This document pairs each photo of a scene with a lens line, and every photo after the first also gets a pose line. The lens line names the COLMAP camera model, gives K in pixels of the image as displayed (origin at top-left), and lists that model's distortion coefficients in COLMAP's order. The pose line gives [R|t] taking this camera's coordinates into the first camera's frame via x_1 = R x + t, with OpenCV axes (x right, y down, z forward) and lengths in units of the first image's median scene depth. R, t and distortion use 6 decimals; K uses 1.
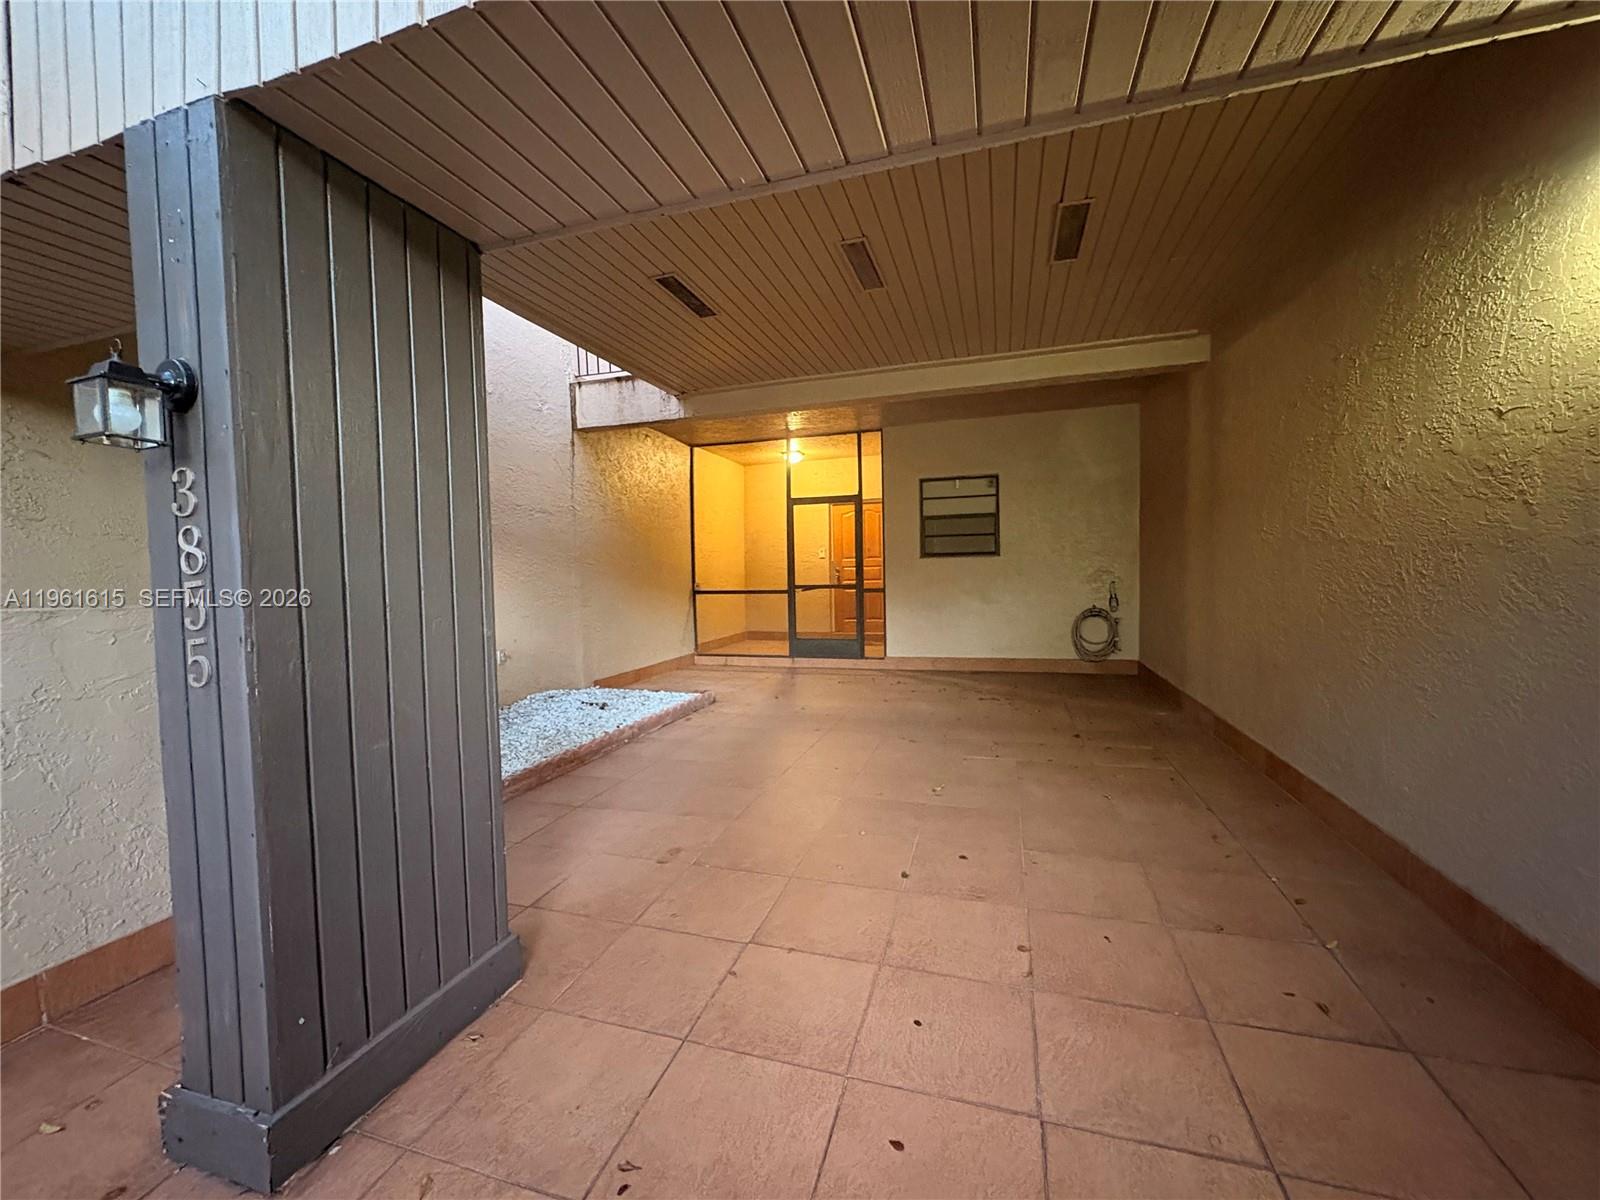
lens RADIAL K [[638.6, 0, 806.9], [0, 638.6, 590.0], [0, 0, 1]] dist [0.001284, -0.000191]
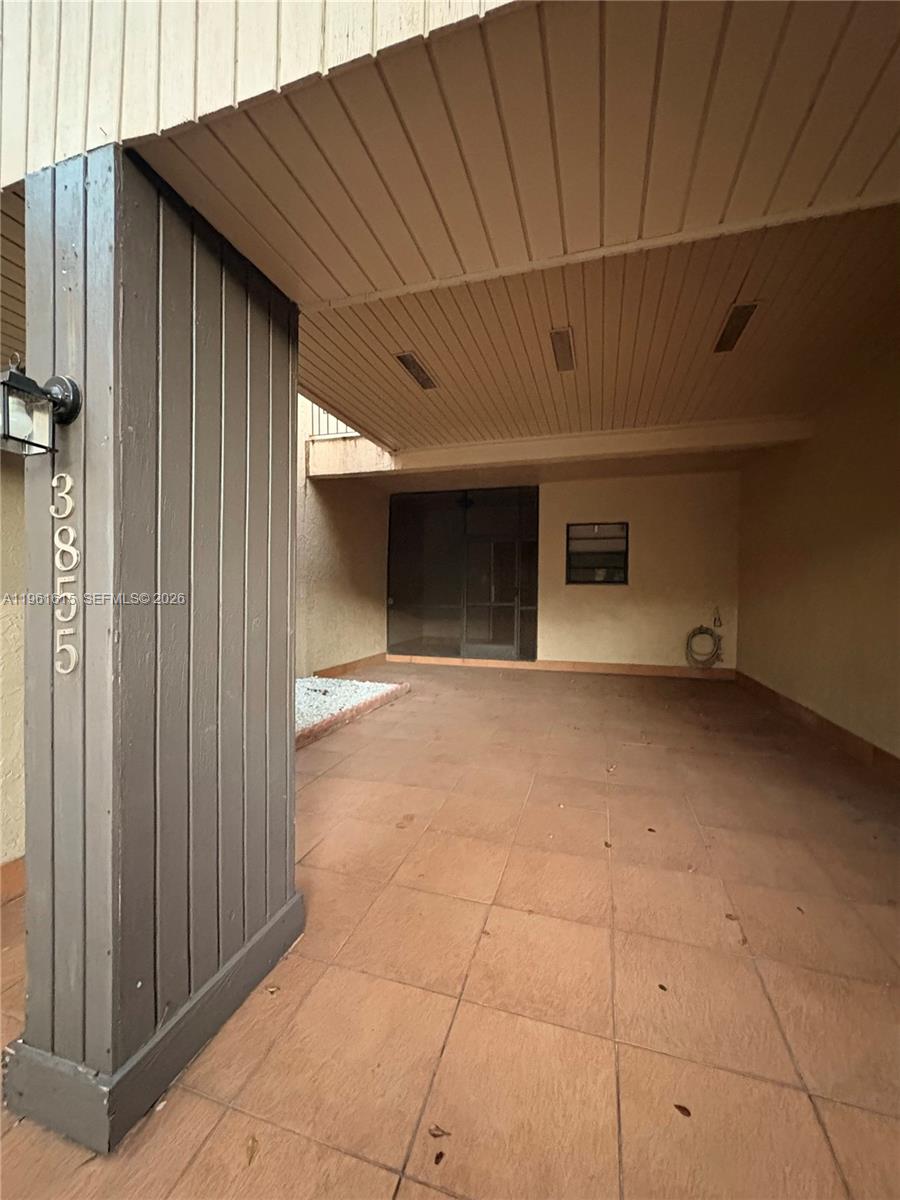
lens RADIAL K [[478.9, 0, 455.5], [0, 478.9, 593.3], [0, 0, 1]] dist [0.001284, -0.000191]
pose [[0.999465, 0.032145, 0.006024, -0.194846], [-0.031959, 0.999077, -0.028701, 0.011352], [-0.006941, 0.028493, 0.999570, 0.113341]]
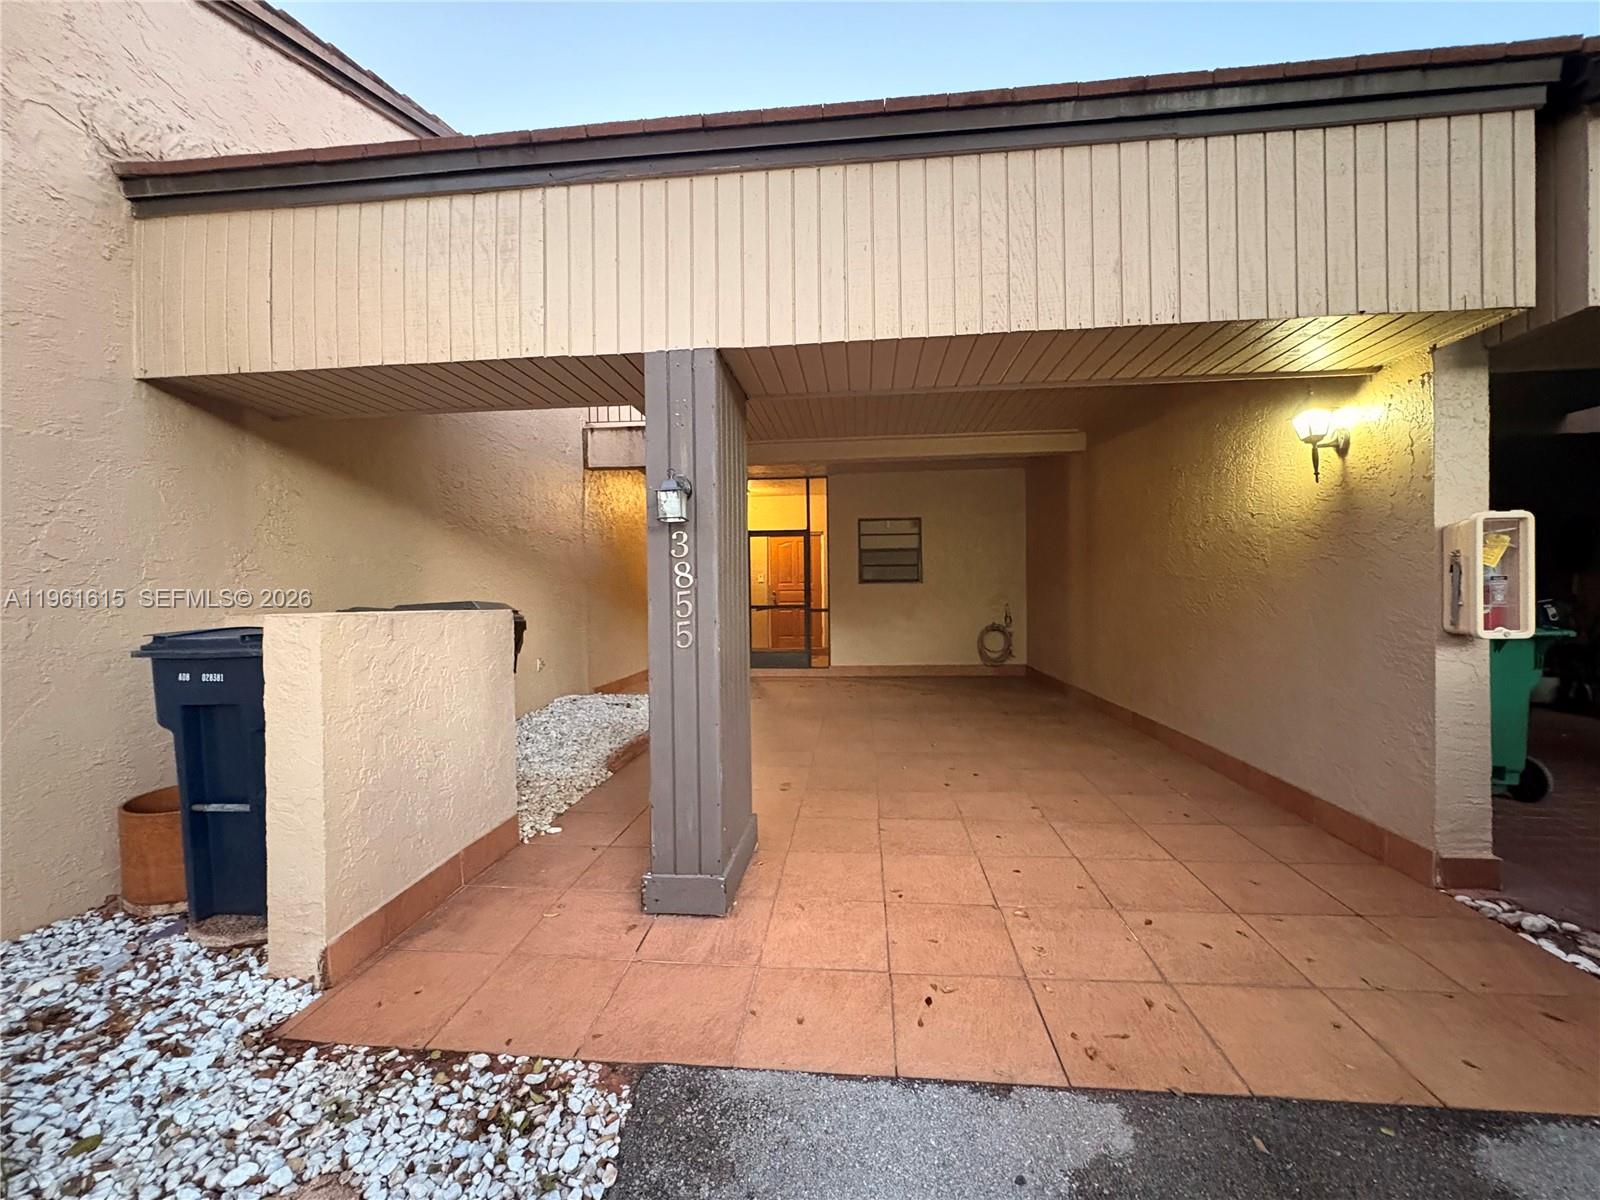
lens RADIAL K [[638.6, 0, 806.5], [0, 638.6, 589.3], [0, 0, 1]] dist [0.001284, -0.000191]
pose [[0.977264, 0.010555, 0.211765, -0.667208], [-0.002130, 0.999198, -0.039975, 0.036133], [-0.212018, 0.038615, 0.976503, -0.616110]]
